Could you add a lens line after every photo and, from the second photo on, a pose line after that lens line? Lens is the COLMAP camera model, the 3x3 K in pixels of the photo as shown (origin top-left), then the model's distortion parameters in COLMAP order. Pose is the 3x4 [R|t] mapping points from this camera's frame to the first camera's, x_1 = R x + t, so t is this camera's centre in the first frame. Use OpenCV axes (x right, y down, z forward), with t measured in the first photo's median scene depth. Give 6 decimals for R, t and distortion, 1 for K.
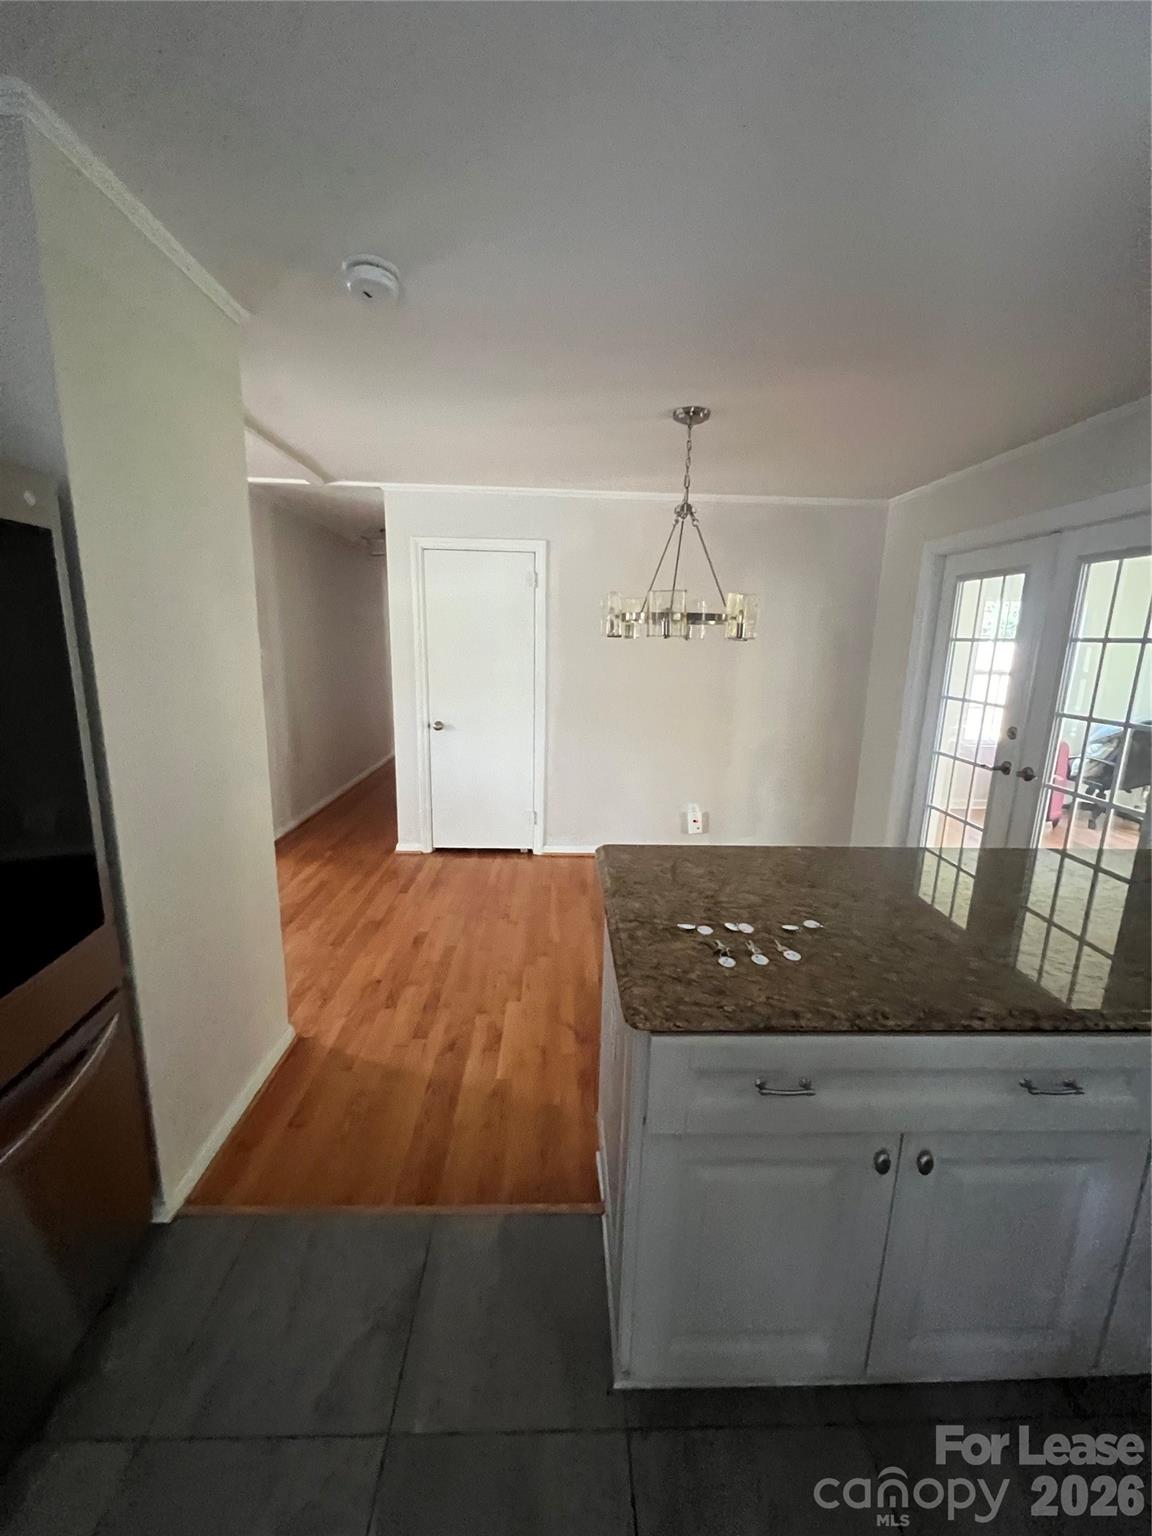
lens RADIAL K [[611.7, 0, 580.3], [0, 611.7, 766.1], [0, 0, 1]] dist [0.001351, 0.000098]
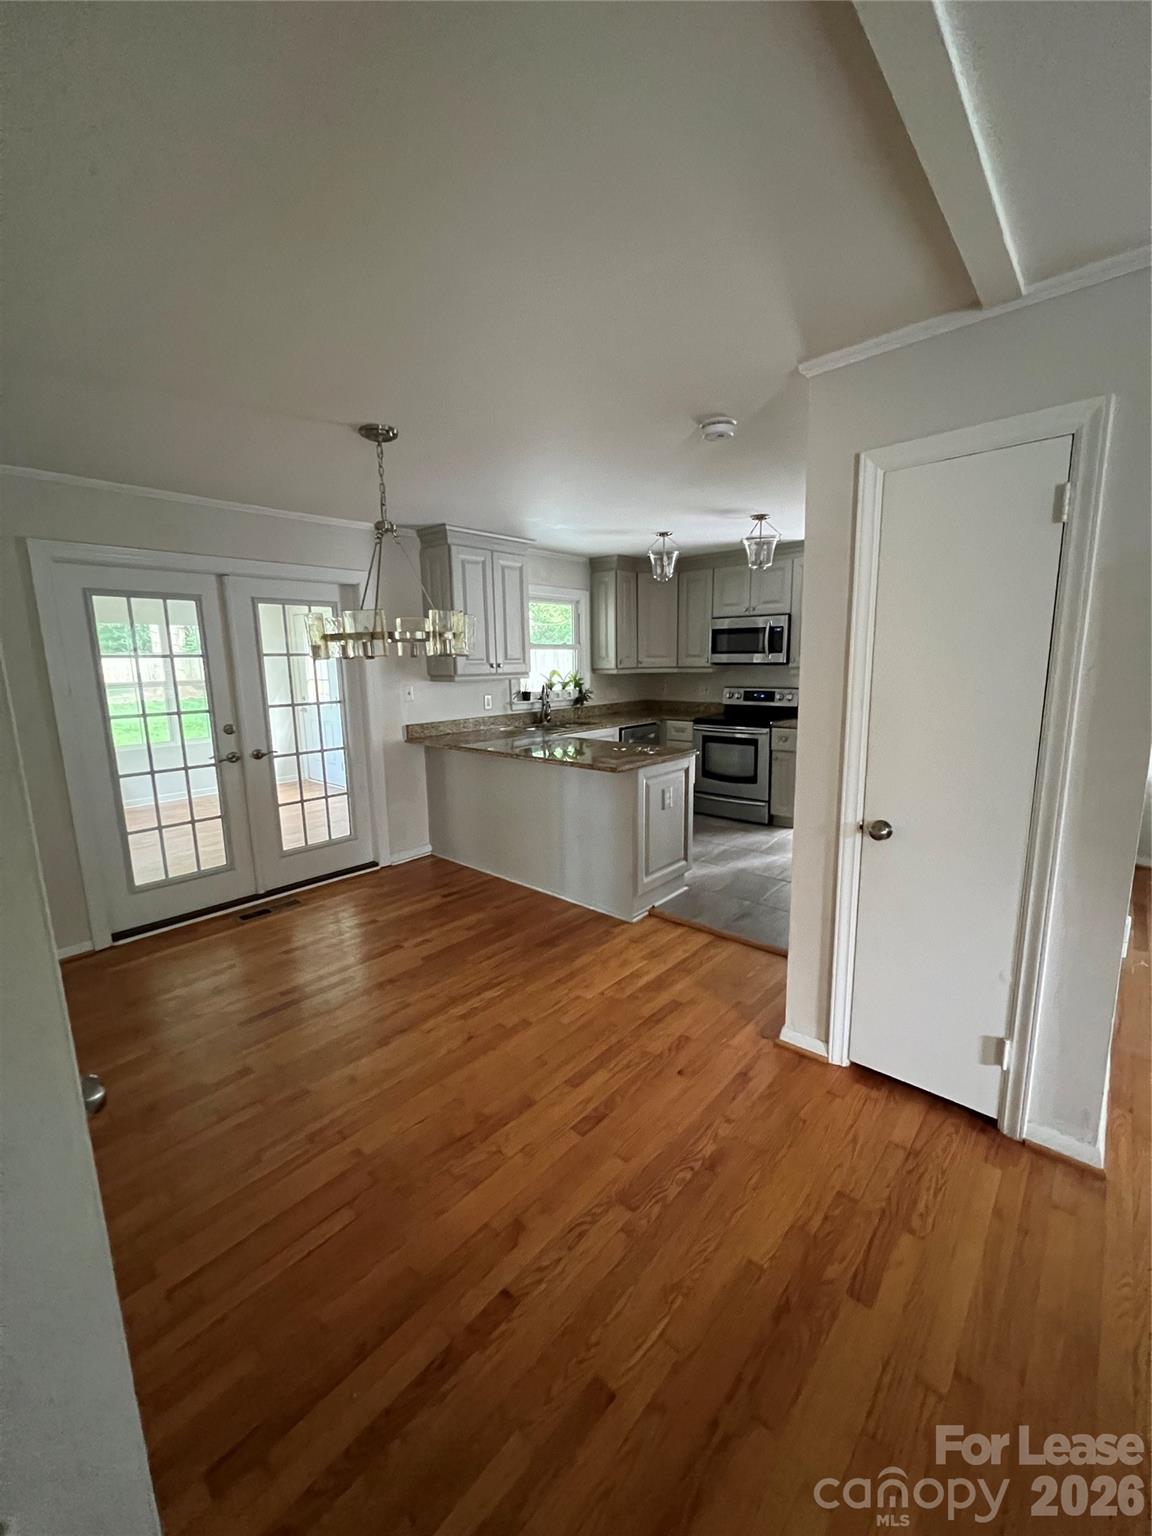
lens RADIAL K [[611.7, 0, 580.3], [0, 611.7, 766.1], [0, 0, 1]] dist [0.001351, 0.000098]
pose [[-0.722334, -0.130276, 0.679162, -0.740690], [0.144884, 0.931790, 0.332829, -0.327580], [-0.676196, 0.338814, -0.654189, 1.497668]]
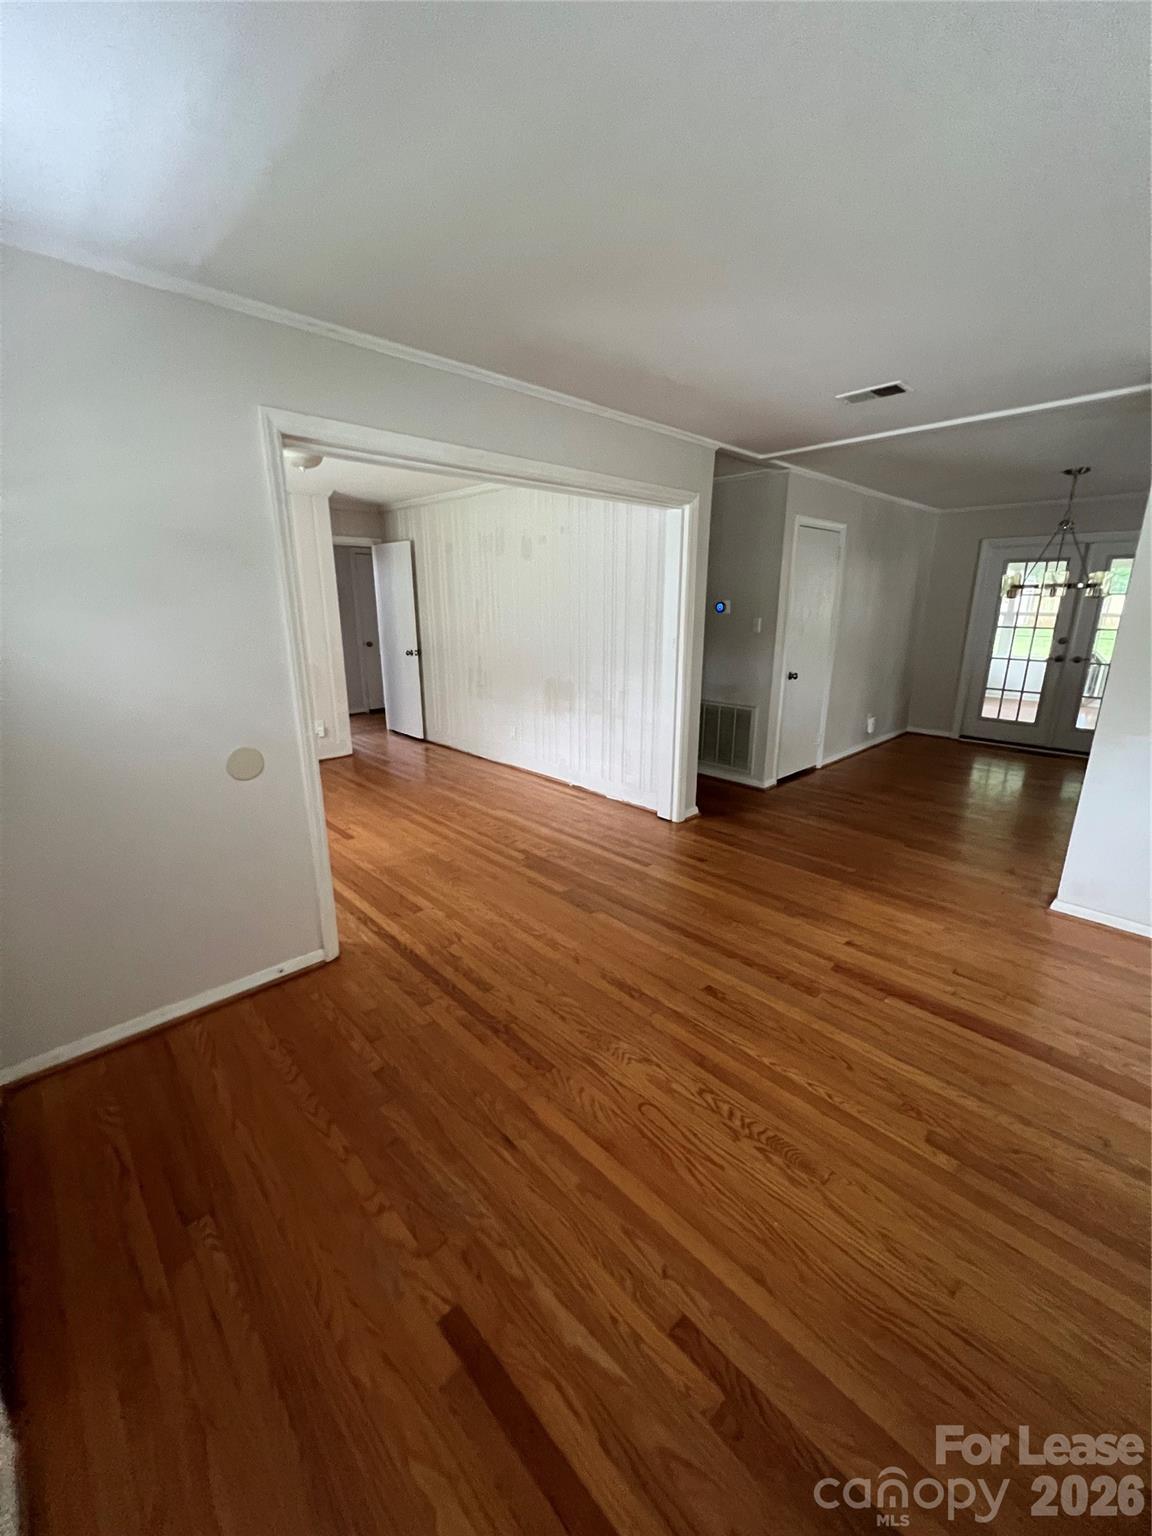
lens RADIAL K [[611.7, 0, 580.3], [0, 611.7, 766.1], [0, 0, 1]] dist [0.001351, 0.000098]
pose [[0.746604, -0.195525, 0.635887, -2.041803], [0.152894, 0.980680, 0.122029, -0.153902], [-0.647461, 0.006116, 0.762074, 0.542944]]
